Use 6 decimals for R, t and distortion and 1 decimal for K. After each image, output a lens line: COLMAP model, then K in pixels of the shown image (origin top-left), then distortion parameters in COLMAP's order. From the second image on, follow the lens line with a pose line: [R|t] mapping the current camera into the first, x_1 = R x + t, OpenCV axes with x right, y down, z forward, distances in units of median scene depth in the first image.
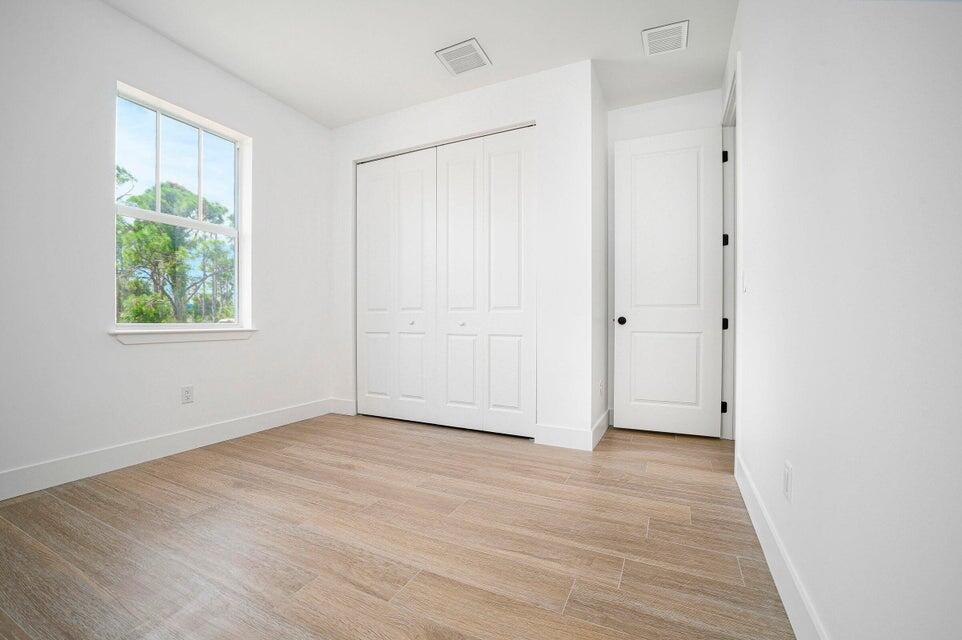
lens RADIAL K [[410.8, 0, 482.4], [0, 410.8, 326.8], [0, 0, 1]] dist [-0.028911, -0.000391]
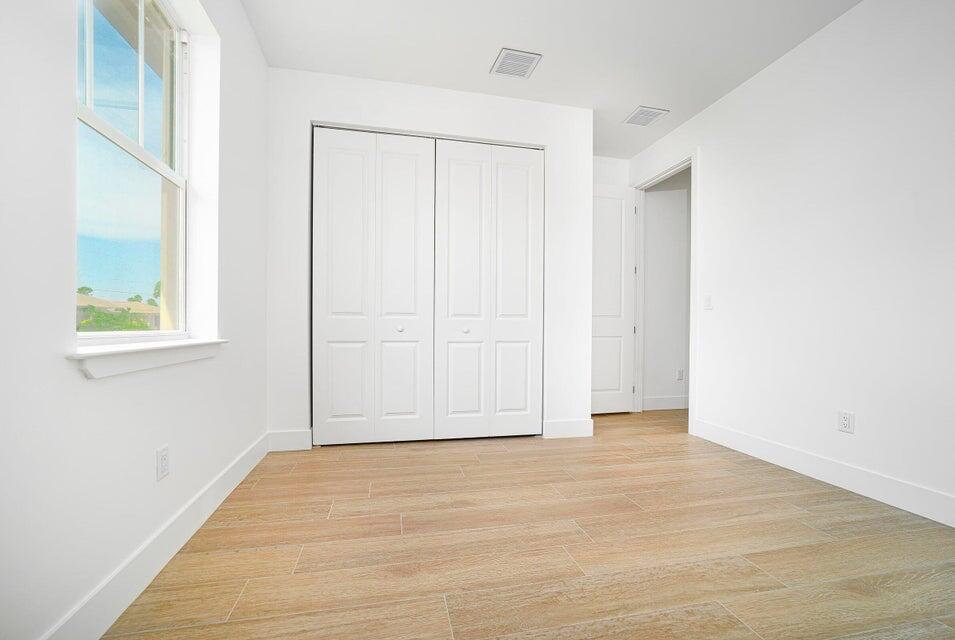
lens RADIAL K [[380.8, 0, 473.4], [0, 380.8, 331.7], [0, 0, 1]] dist [-0.011729, 0.001303]
pose [[0.784801, -0.004643, 0.619730, -0.711535], [0.003552, 0.999989, 0.002993, -0.009306], [-0.619737, -0.000148, 0.784809, 0.337918]]
